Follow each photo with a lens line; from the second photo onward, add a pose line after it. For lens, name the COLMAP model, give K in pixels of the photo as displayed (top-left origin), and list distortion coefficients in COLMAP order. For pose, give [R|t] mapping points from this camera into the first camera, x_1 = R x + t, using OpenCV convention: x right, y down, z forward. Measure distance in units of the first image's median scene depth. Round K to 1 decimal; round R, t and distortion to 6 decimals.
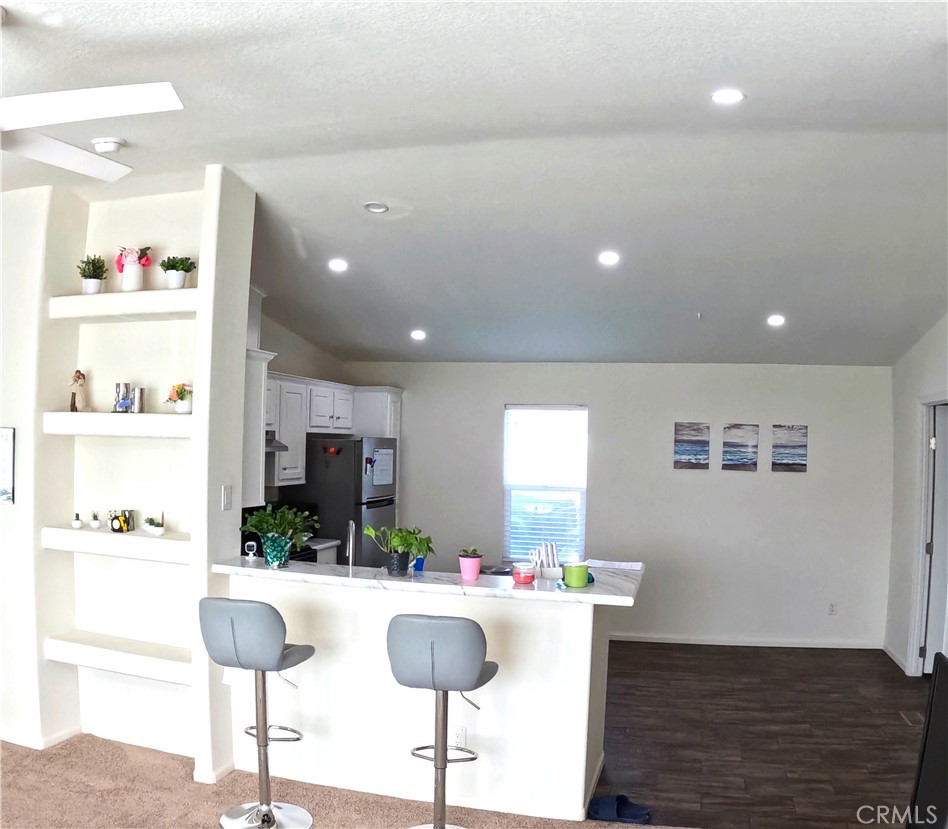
lens RADIAL K [[845.9, 0, 474.0], [0, 845.9, 414.5], [0, 0, 1]] dist [-0.272461, 0.097758]
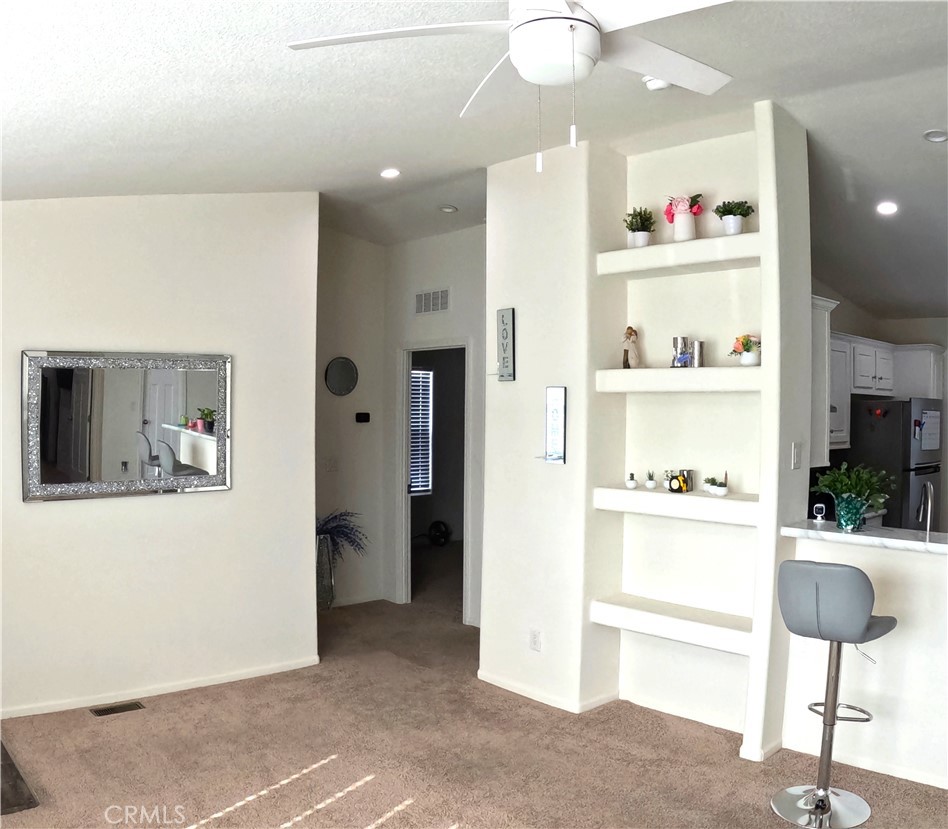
lens RADIAL K [[845.9, 0, 474.0], [0, 845.9, 414.5], [0, 0, 1]] dist [-0.272461, 0.097758]
pose [[0.835224, -0.004754, -0.549889, -0.098553], [0.020812, 0.999519, 0.022971, 0.025433], [0.549516, -0.030630, 0.834922, 0.036278]]
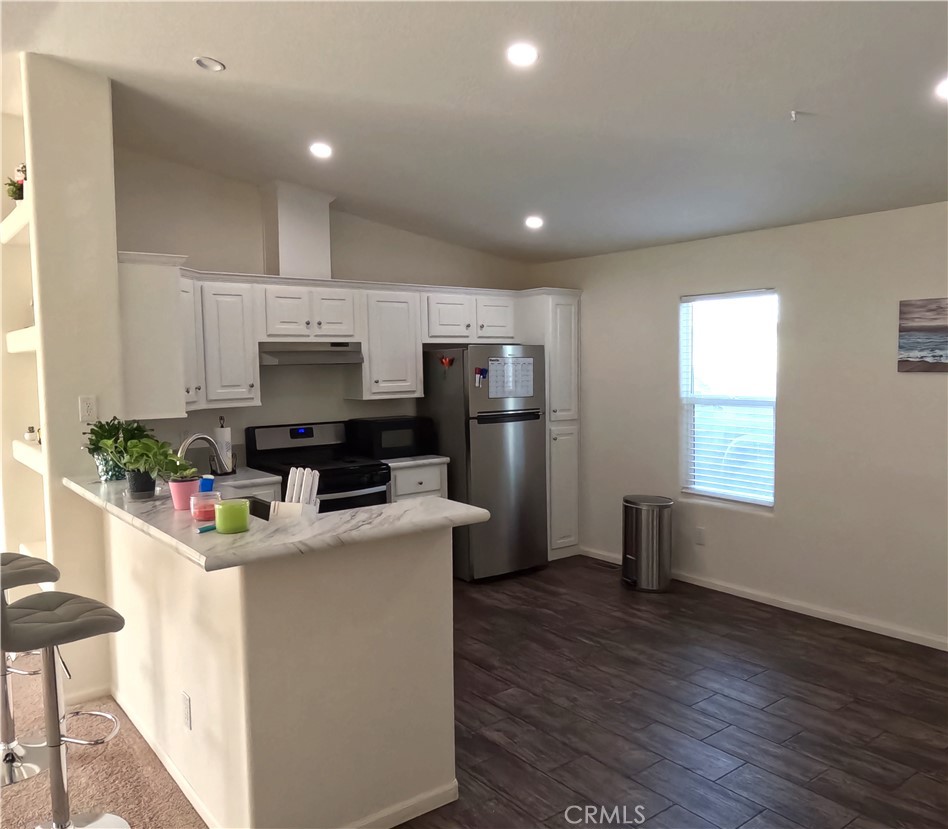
lens RADIAL K [[769.5, 0, 474.0], [0, 769.5, 414.5], [0, 0, 1]] dist [0.002885, -0.000920]
pose [[0.786939, 0.007989, -0.616979, 0.616846], [0.051582, 0.995564, 0.078683, 0.058471], [0.614871, -0.093744, 0.783036, 0.555121]]
